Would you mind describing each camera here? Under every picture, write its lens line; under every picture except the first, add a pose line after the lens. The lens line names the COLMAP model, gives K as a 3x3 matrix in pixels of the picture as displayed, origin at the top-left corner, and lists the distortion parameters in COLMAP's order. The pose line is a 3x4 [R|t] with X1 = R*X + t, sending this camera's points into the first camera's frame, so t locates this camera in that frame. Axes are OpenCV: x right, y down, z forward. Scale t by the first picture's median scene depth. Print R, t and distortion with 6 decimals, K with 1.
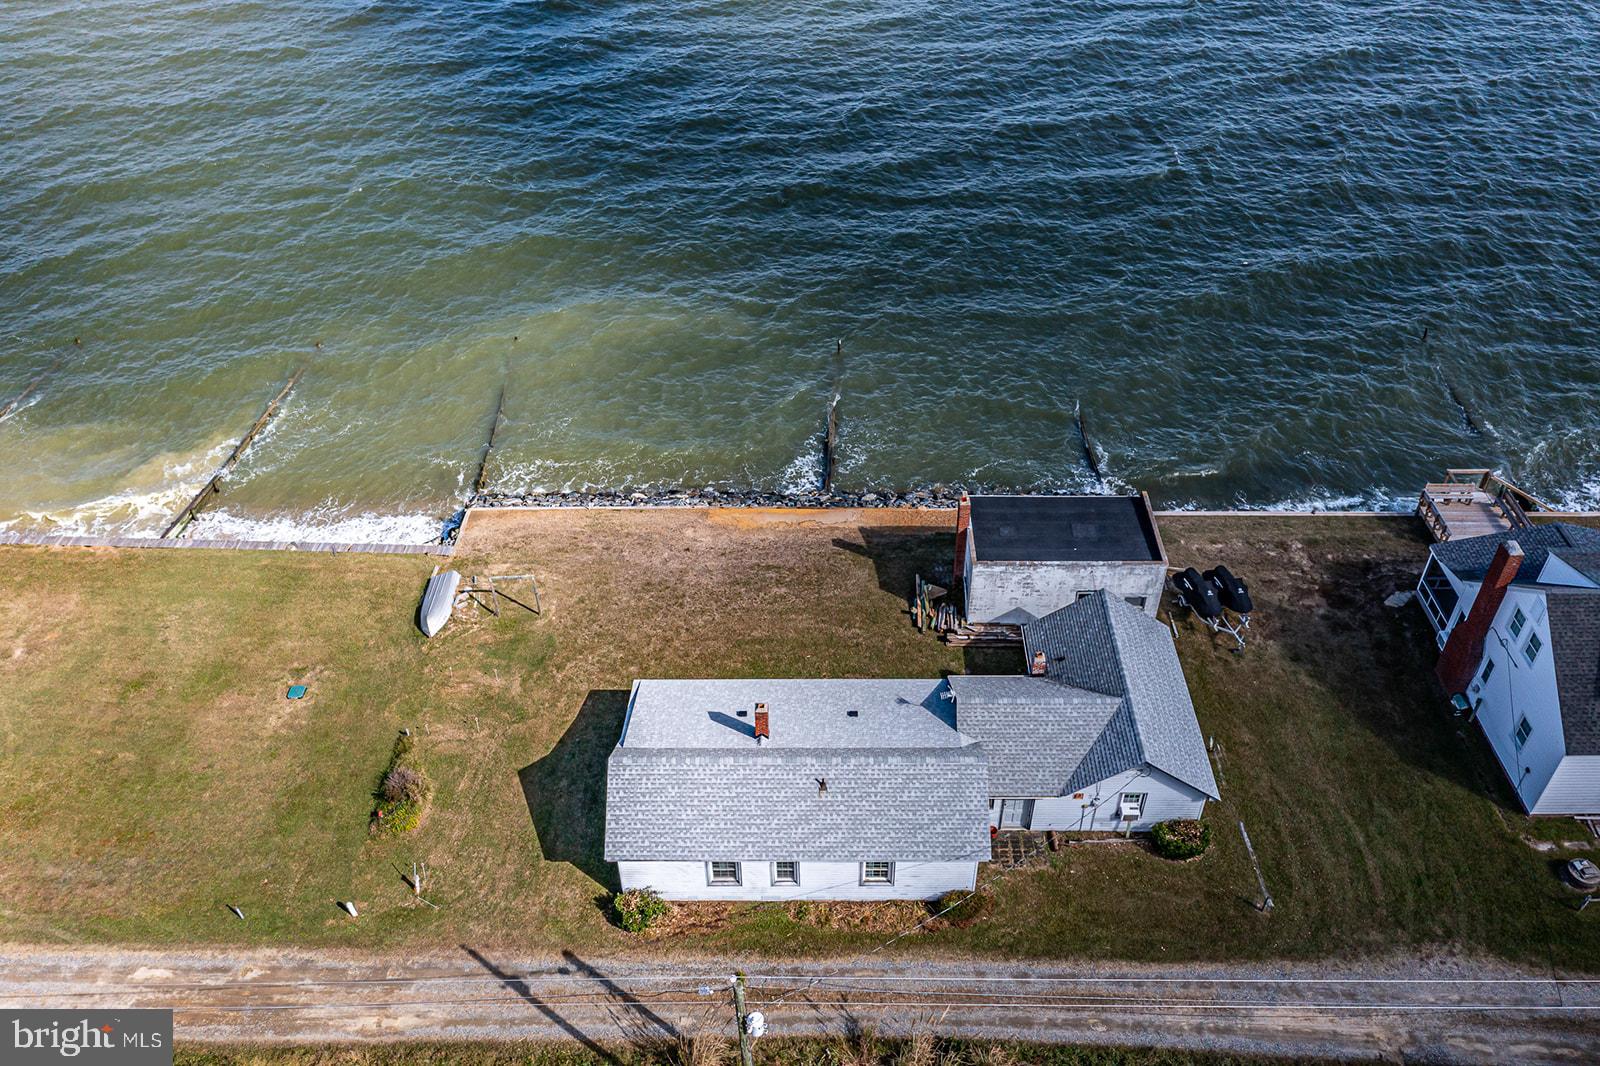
lens RADIAL K [[1271.3, 0, 797.0], [0, 1271.3, 536.9], [0, 0, 1]] dist [-0.012988, 0.005963]
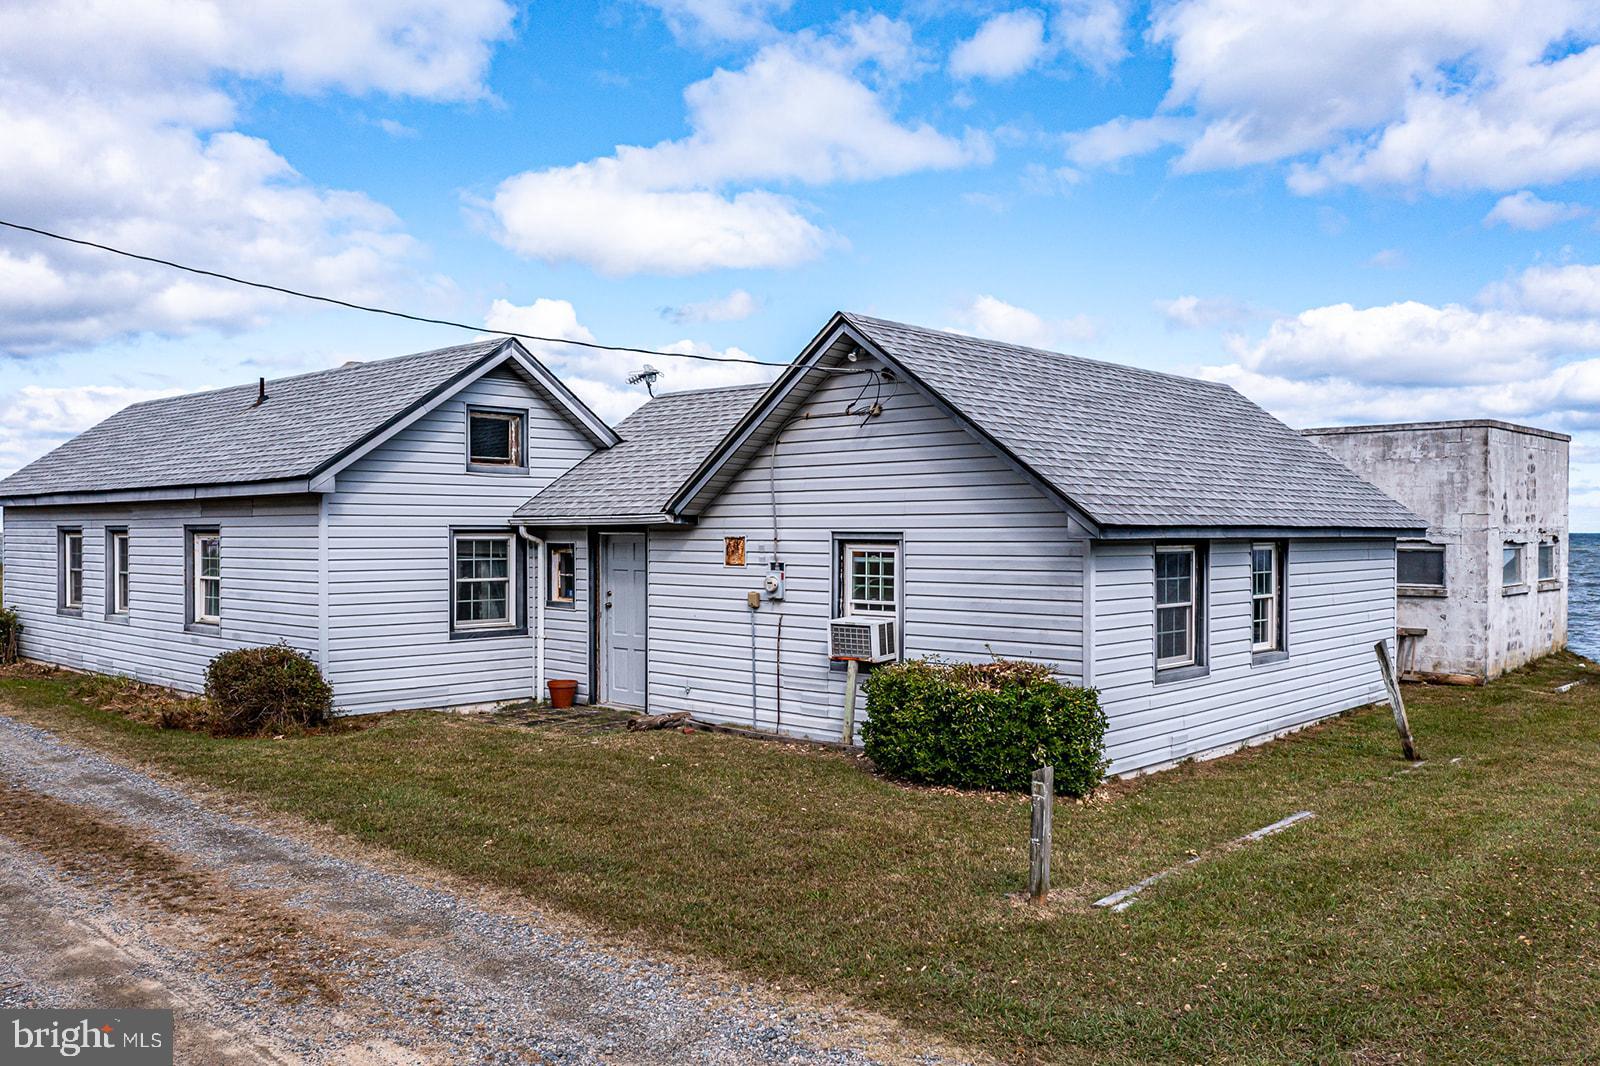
lens RADIAL K [[1271.3, 0, 797.0], [0, 1271.3, 536.9], [0, 0, 1]] dist [-0.012988, 0.005963]
pose [[0.740261, 0.015277, -0.672146, 0.447956], [-0.439377, 0.767702, -0.466455, 0.343765], [0.508882, 0.640624, 0.575013, 0.826141]]
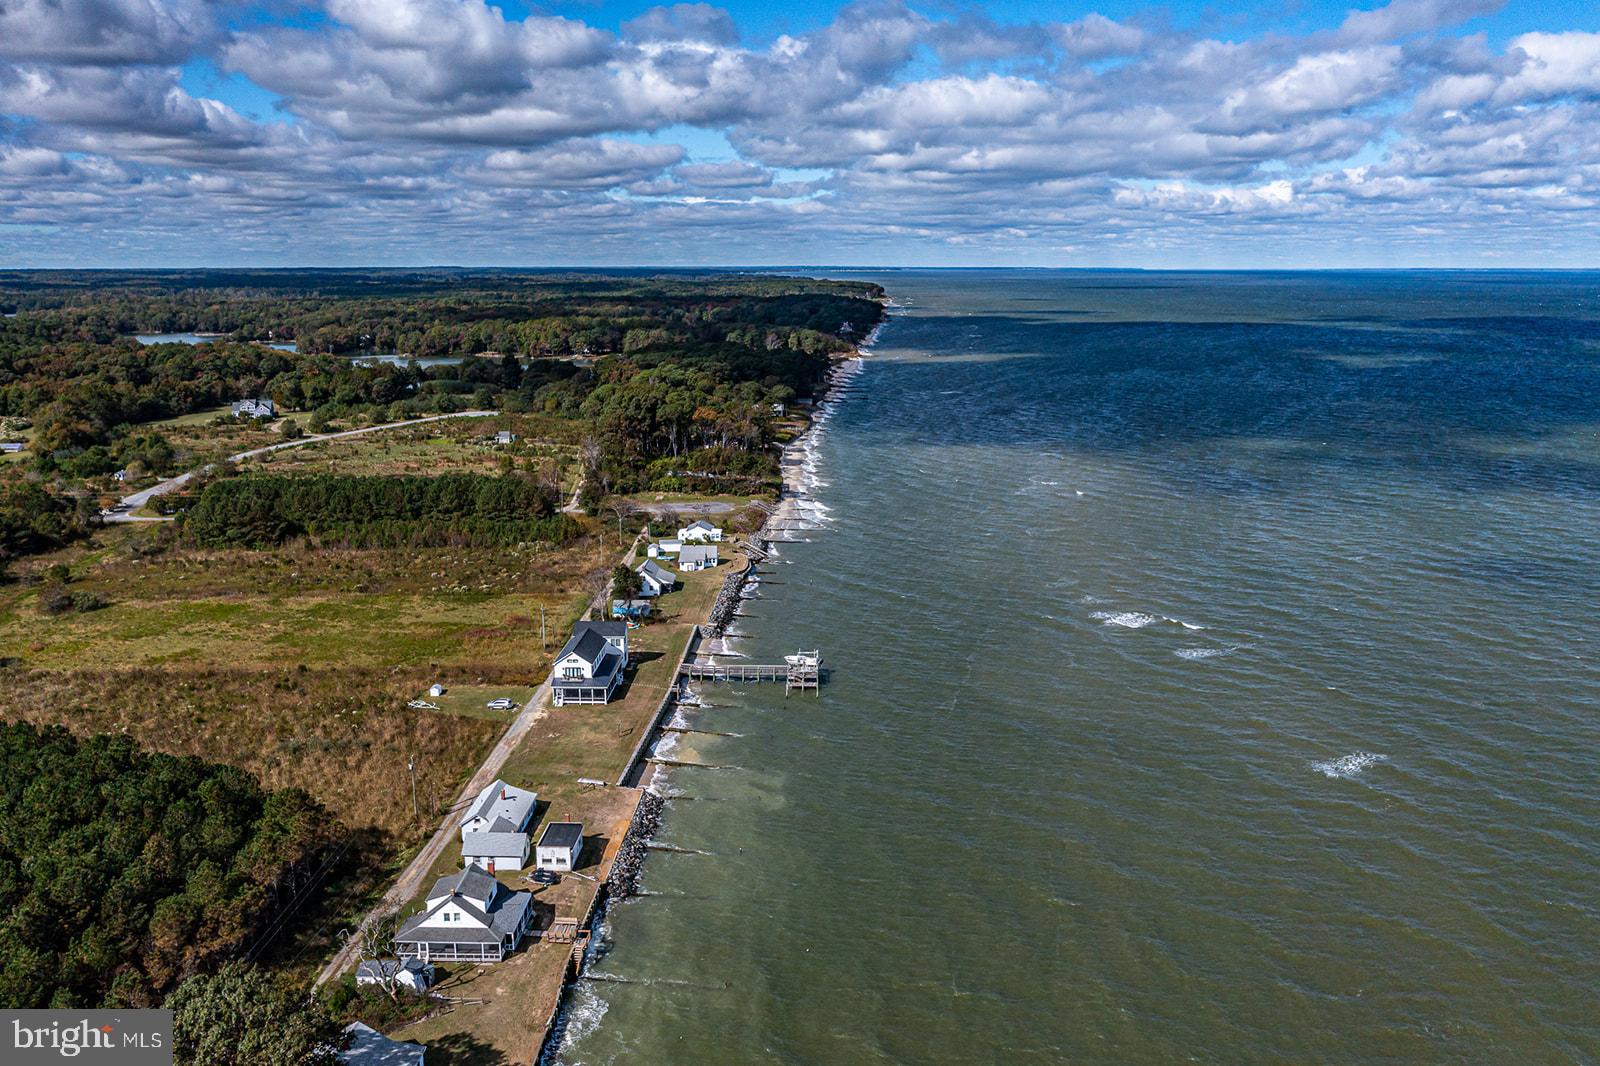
lens RADIAL K [[1244.9, 0, 793.6], [0, 1244.9, 659.5], [0, 0, 1]] dist [-0.002925, -0.003100]
pose [[-0.030856, 0.318937, -0.947273, 3.796475], [-0.639207, 0.722297, 0.264011, -1.933447], [0.768416, 0.613650, 0.181579, 0.707459]]
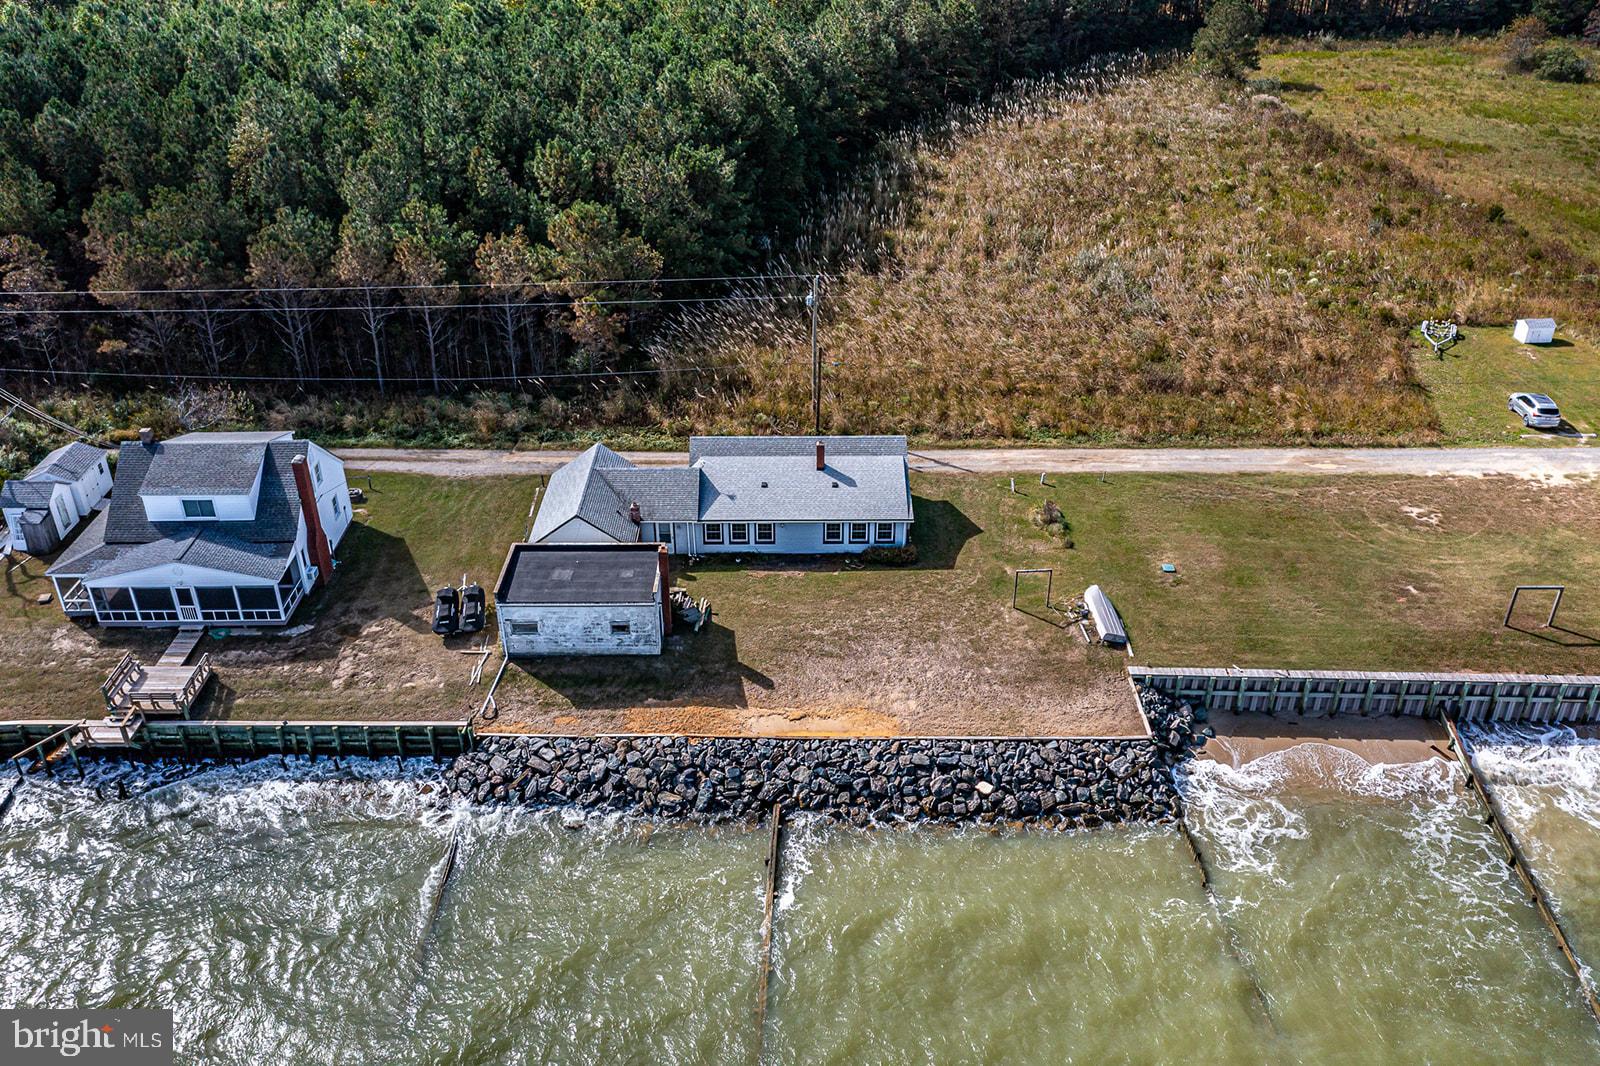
lens RADIAL K [[1279.4, 0, 800.0], [0, 1279.4, 537.3], [0, 0, 1]] dist [-0.014528, 0.004576]
pose [[-0.999747, 0.021598, -0.006353, 0.012323], [0.001402, 0.341377, 0.939925, -1.374816], [0.022469, 0.939678, -0.341321, 1.661464]]
